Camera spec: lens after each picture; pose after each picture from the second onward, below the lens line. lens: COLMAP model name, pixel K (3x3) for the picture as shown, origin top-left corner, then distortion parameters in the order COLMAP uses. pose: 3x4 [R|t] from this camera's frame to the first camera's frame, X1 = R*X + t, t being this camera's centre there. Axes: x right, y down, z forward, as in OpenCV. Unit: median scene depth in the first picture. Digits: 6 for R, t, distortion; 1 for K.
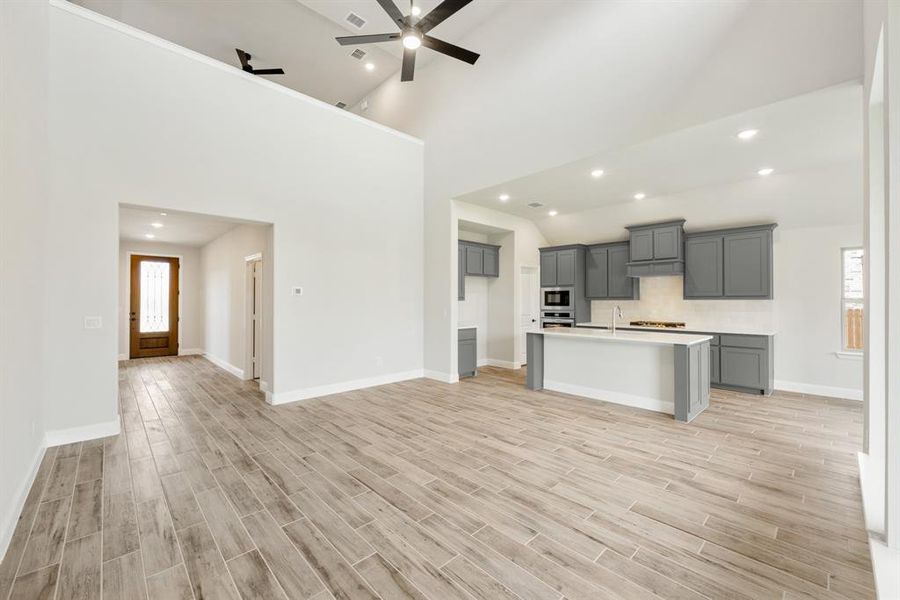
lens RADIAL K [[365.0, 0, 453.8], [0, 365.0, 298.0], [0, 0, 1]] dist [0.001855, -0.000588]
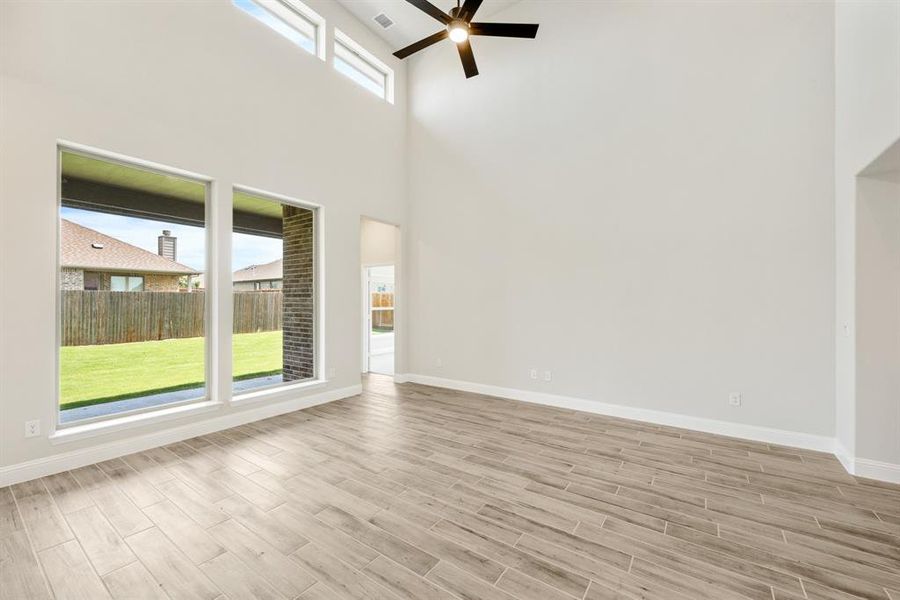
lens RADIAL K [[365.0, 0, 451.9], [0, 365.0, 301.6], [0, 0, 1]] dist [0.001855, -0.000588]
pose [[-0.981055, -0.001446, -0.193726, 0.138921], [0.000242, 0.999962, -0.008691, 0.014999], [0.193731, -0.008573, -0.981017, 3.018655]]
